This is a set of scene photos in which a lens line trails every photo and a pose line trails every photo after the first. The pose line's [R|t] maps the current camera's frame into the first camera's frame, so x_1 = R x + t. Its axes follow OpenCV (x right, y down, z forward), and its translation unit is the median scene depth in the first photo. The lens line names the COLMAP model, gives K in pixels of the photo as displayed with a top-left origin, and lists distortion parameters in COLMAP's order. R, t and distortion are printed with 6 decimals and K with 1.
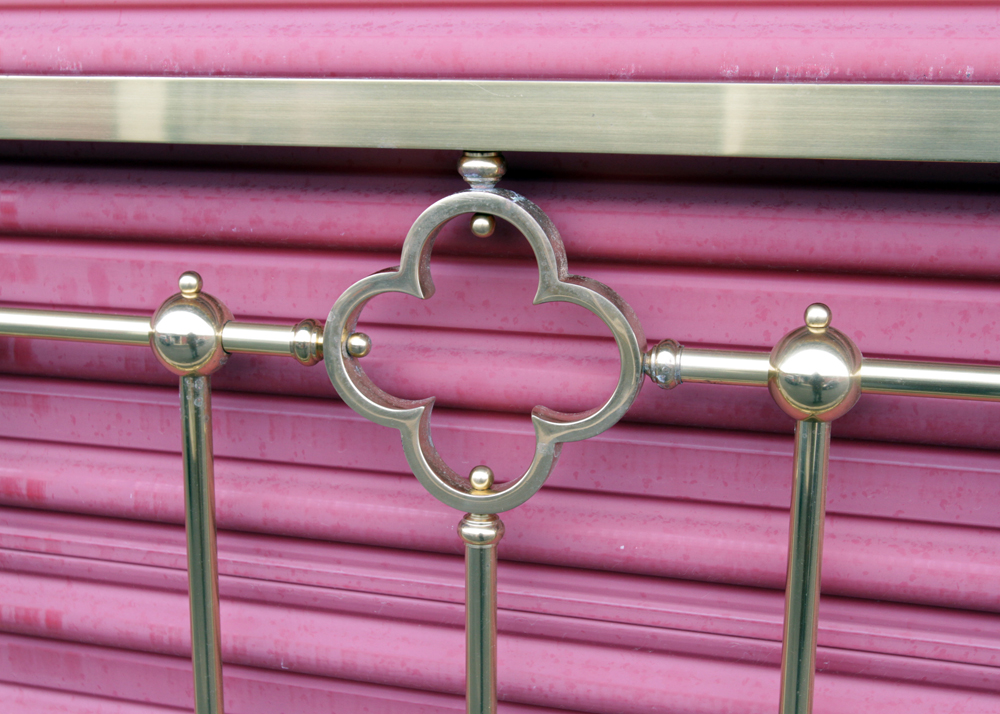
lens RADIAL K [[1276.3, 0, 487.8], [0, 1276.3, 321.0], [0, 0, 1]] dist [-0.032327, 0.000000]
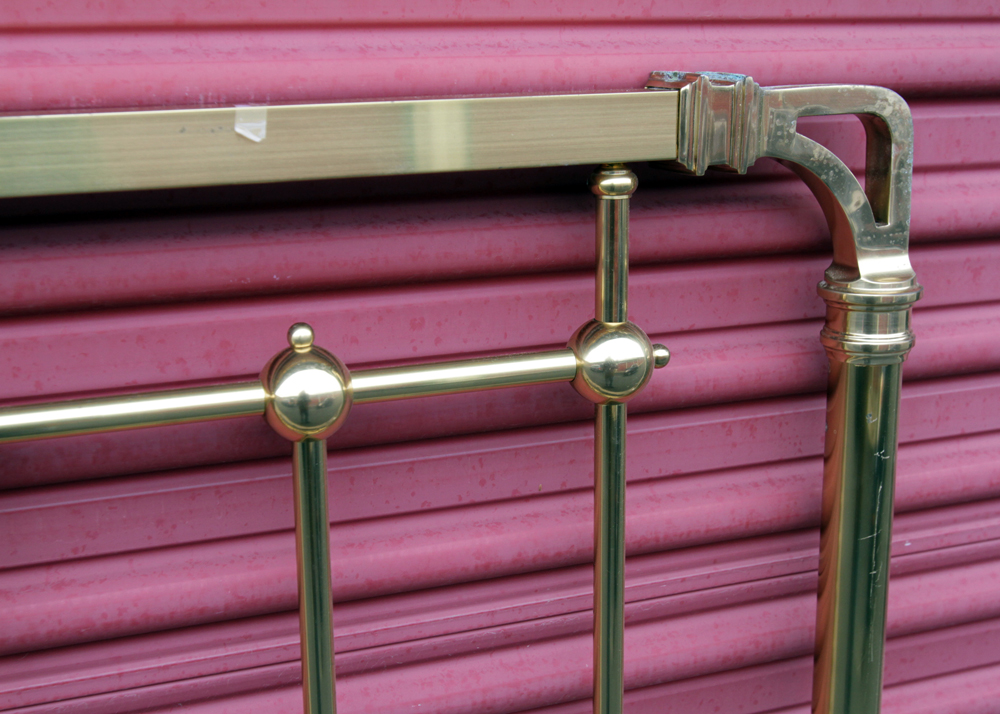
lens RADIAL K [[1298.6, 0, 499.5], [0, 1298.6, 358.8], [0, 0, 1]] dist [-0.045484, 0.000000]
pose [[0.805644, -0.143042, 0.574870, -0.214466], [0.141912, 0.988756, 0.047147, -0.012325], [-0.575150, 0.043597, 0.816885, 0.059084]]
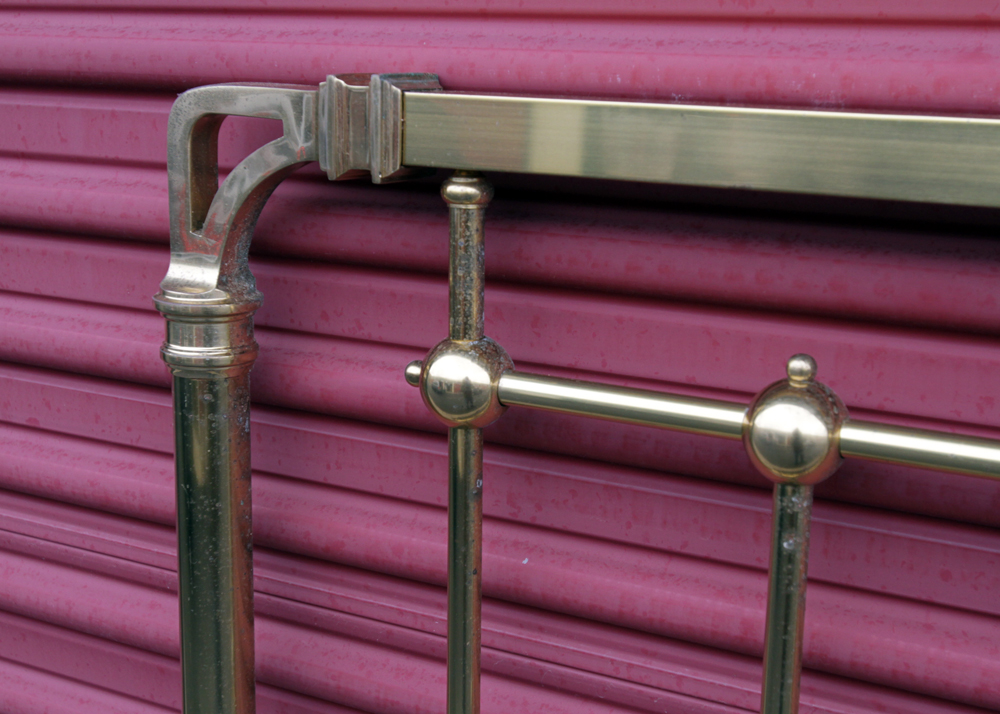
lens RADIAL K [[1396.9, 0, 503.0], [0, 1396.9, 357.5], [0, 0, 1]] dist [-0.001404, 0.000000]
pose [[0.977458, 0.075052, -0.197341, 0.247098], [-0.078481, 0.996869, -0.009599, 0.015720], [0.196002, 0.024870, 0.980288, -0.060287]]
